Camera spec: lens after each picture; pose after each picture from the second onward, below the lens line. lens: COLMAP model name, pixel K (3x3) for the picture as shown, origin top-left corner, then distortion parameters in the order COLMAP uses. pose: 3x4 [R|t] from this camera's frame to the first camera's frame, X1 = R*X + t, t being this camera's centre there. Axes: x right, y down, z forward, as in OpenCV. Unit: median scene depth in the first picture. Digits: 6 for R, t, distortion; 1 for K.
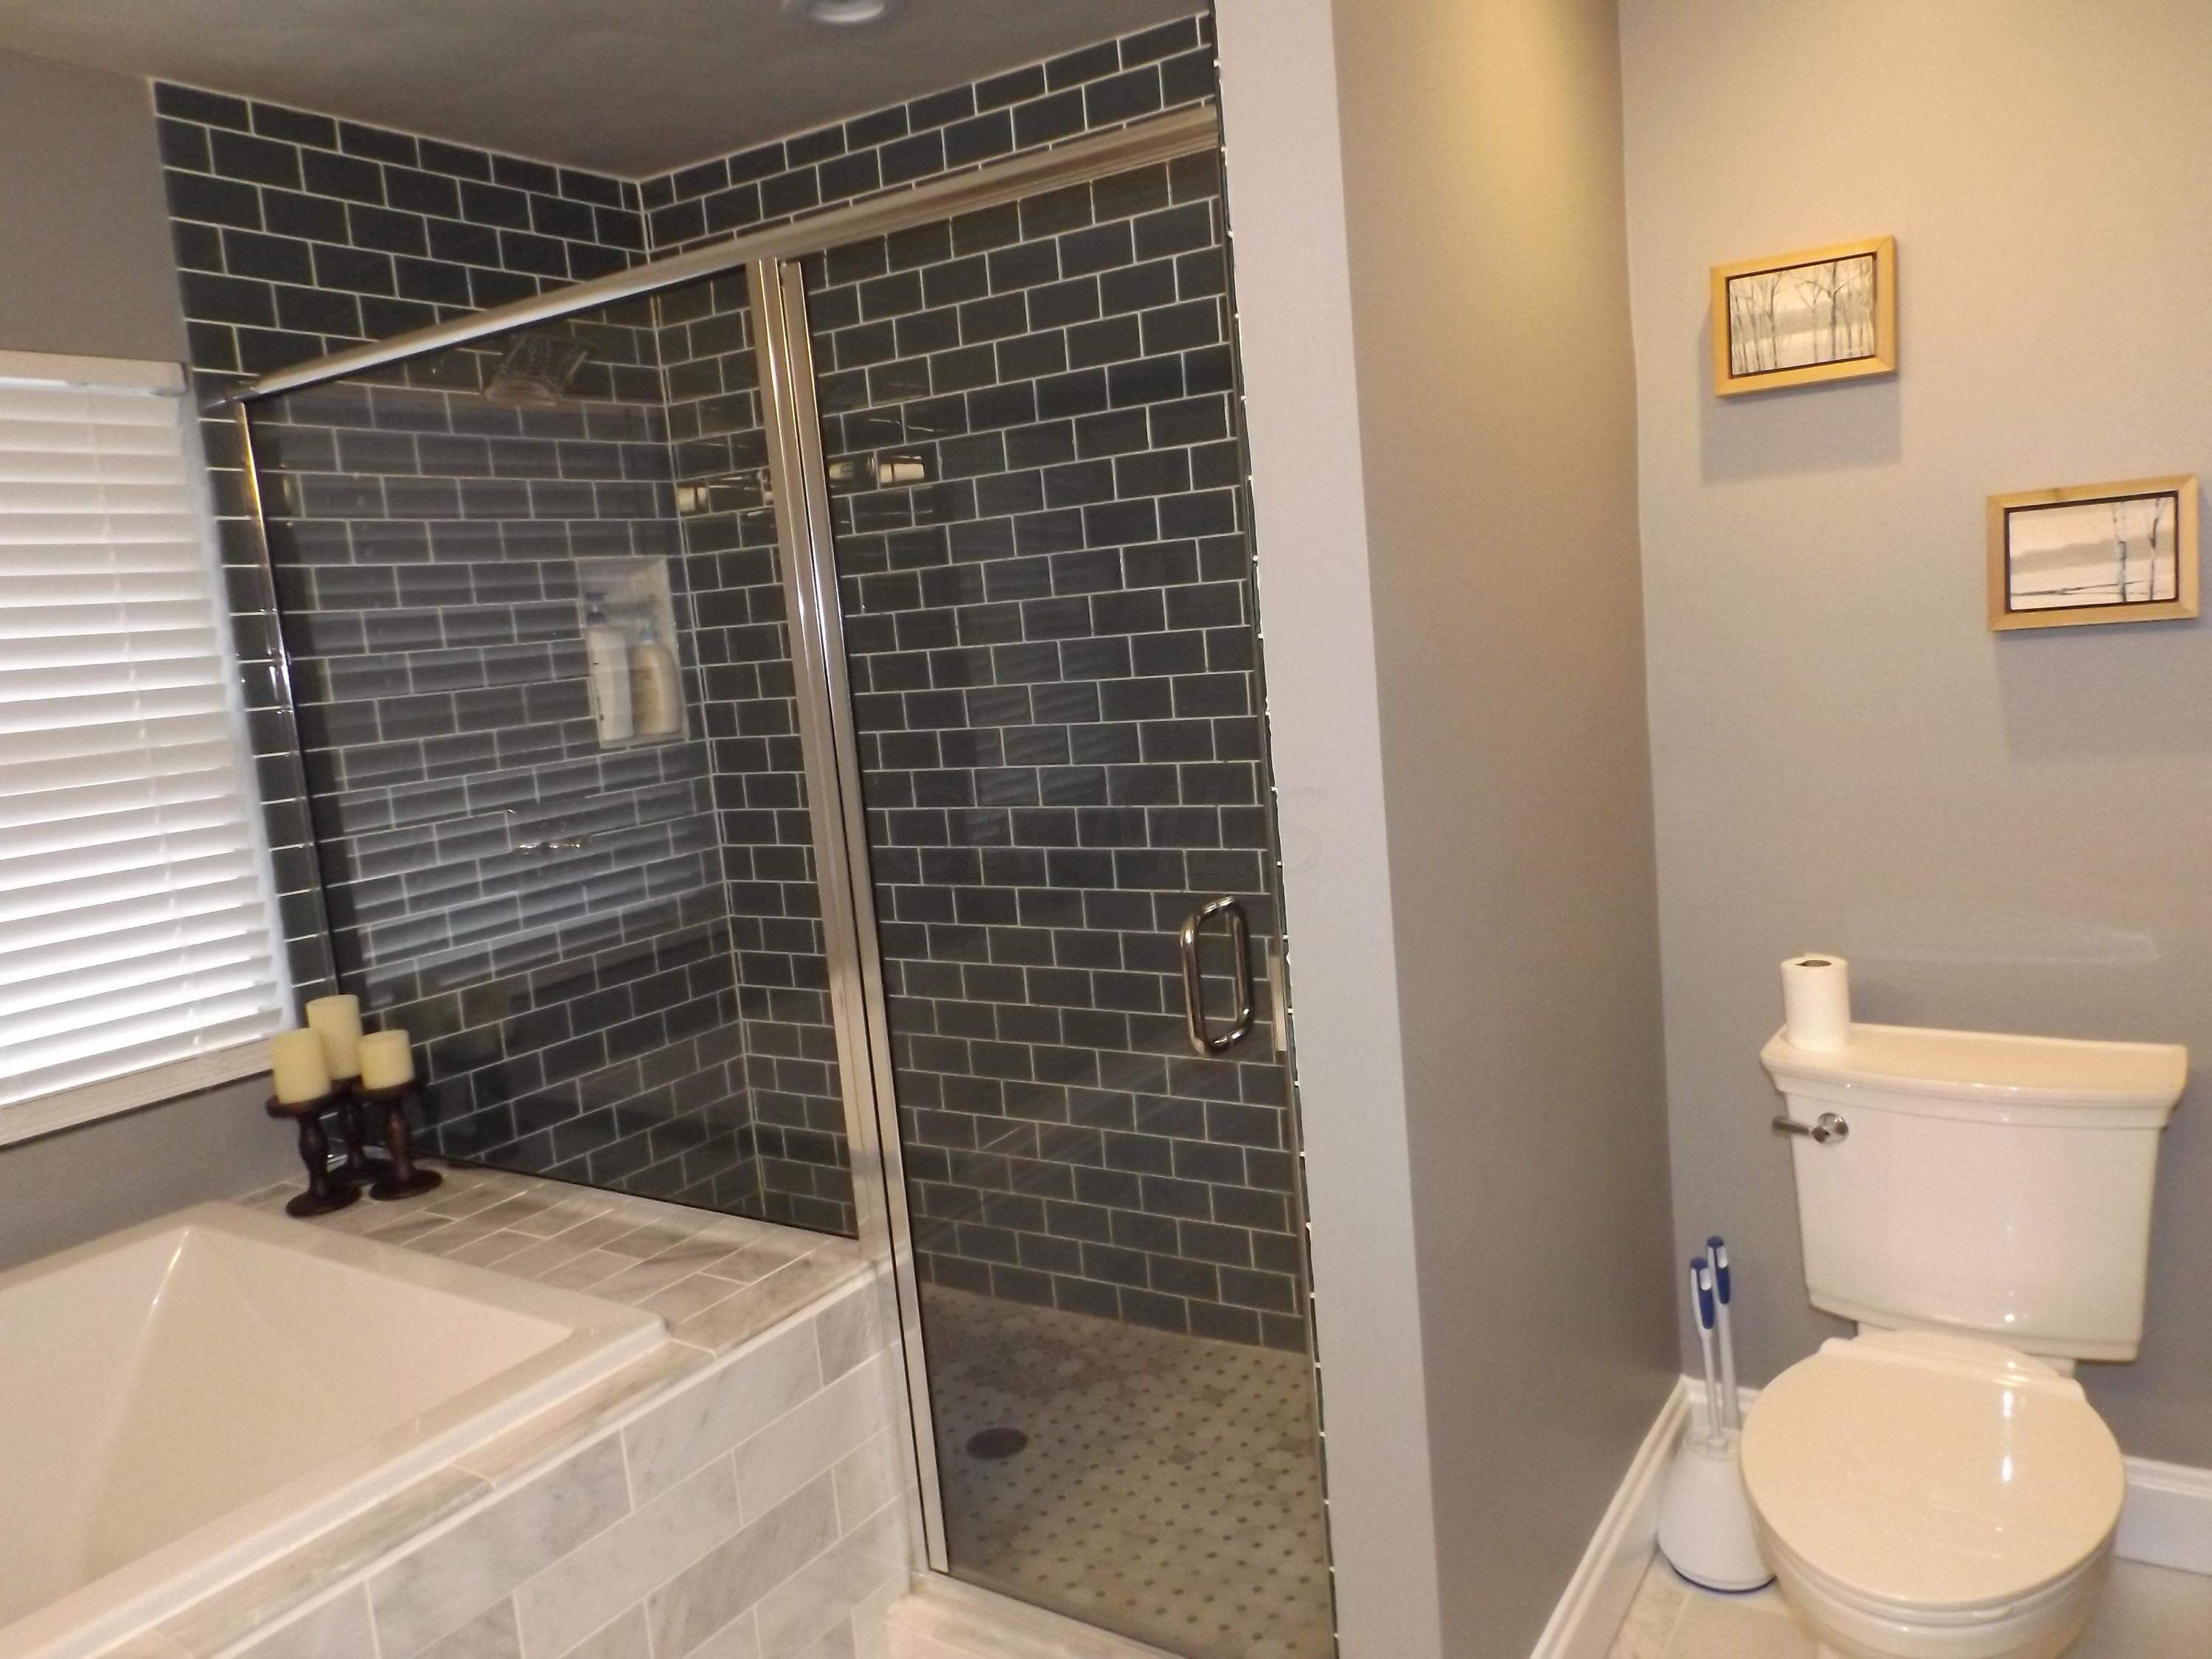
lens RADIAL K [[1618.9, 0, 1106.0], [0, 1618.9, 829.5], [0, 0, 1]] dist [0.004702, 0.001179]
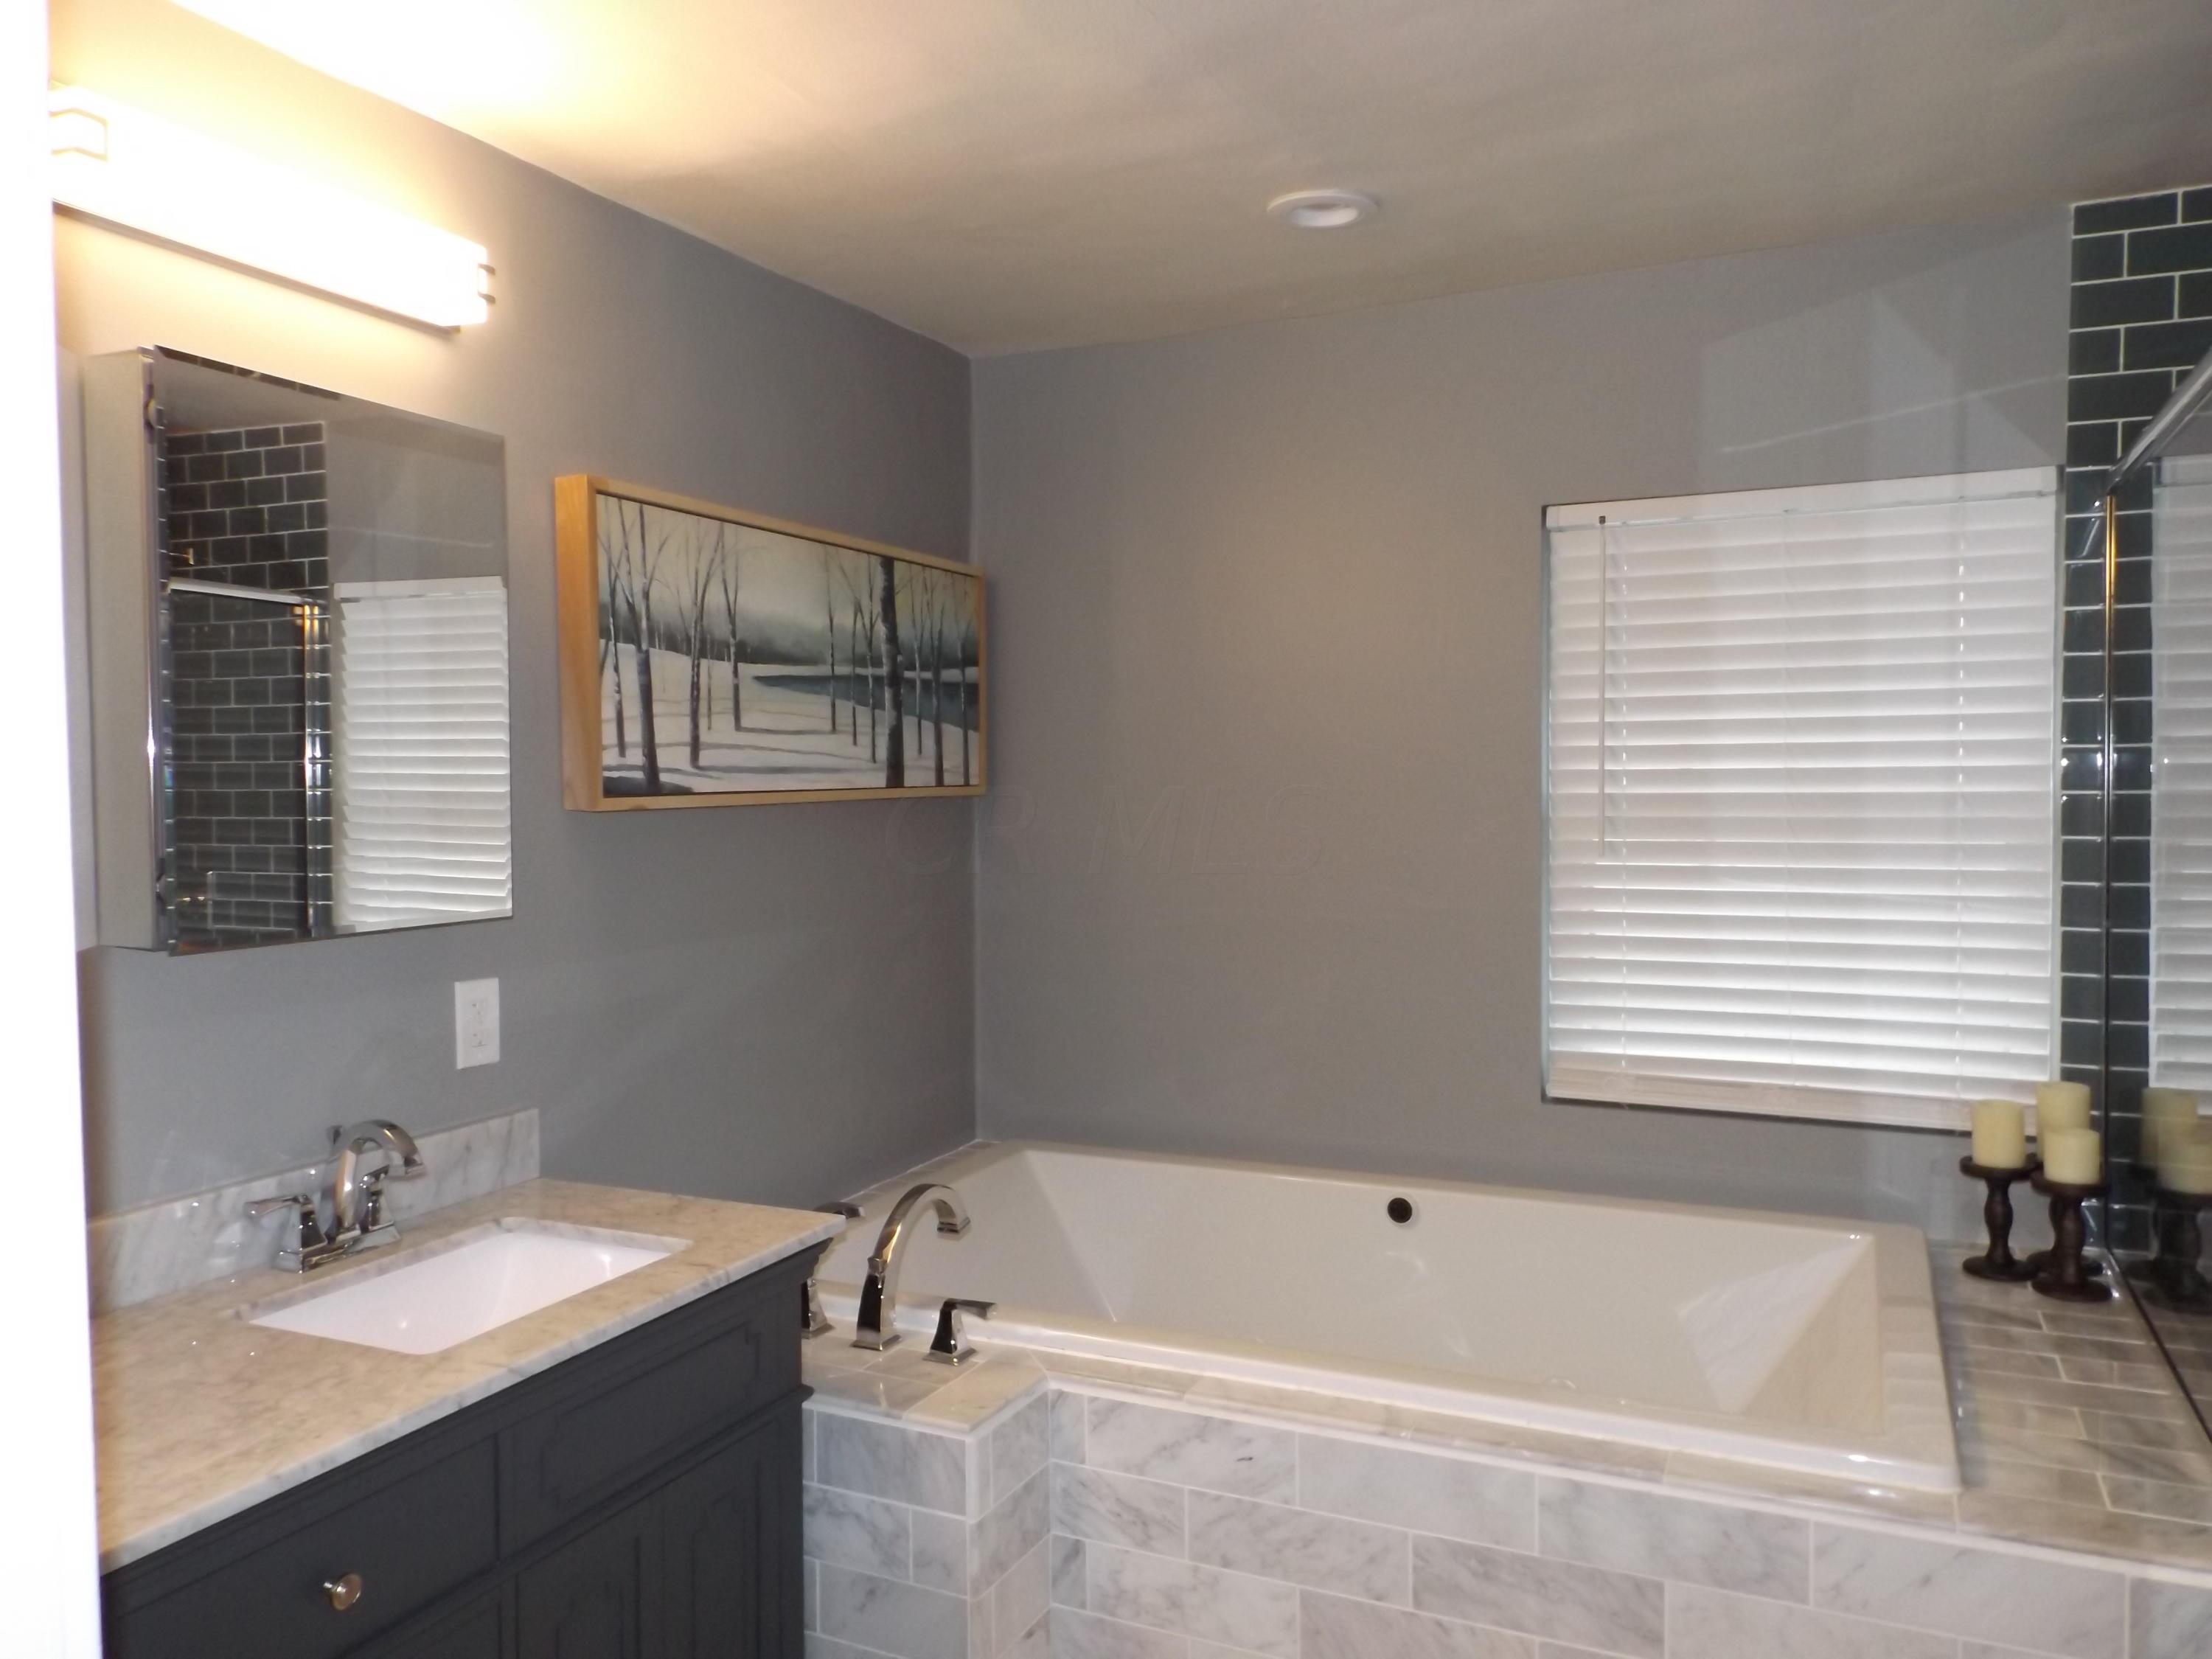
lens RADIAL K [[1618.9, 0, 1106.0], [0, 1618.9, 829.5], [0, 0, 1]] dist [0.004702, 0.001179]
pose [[0.136047, 0.116885, -0.983783, 0.420307], [-0.137058, 0.985688, 0.098157, -0.069799], [0.981176, 0.121481, 0.150120, 0.252453]]
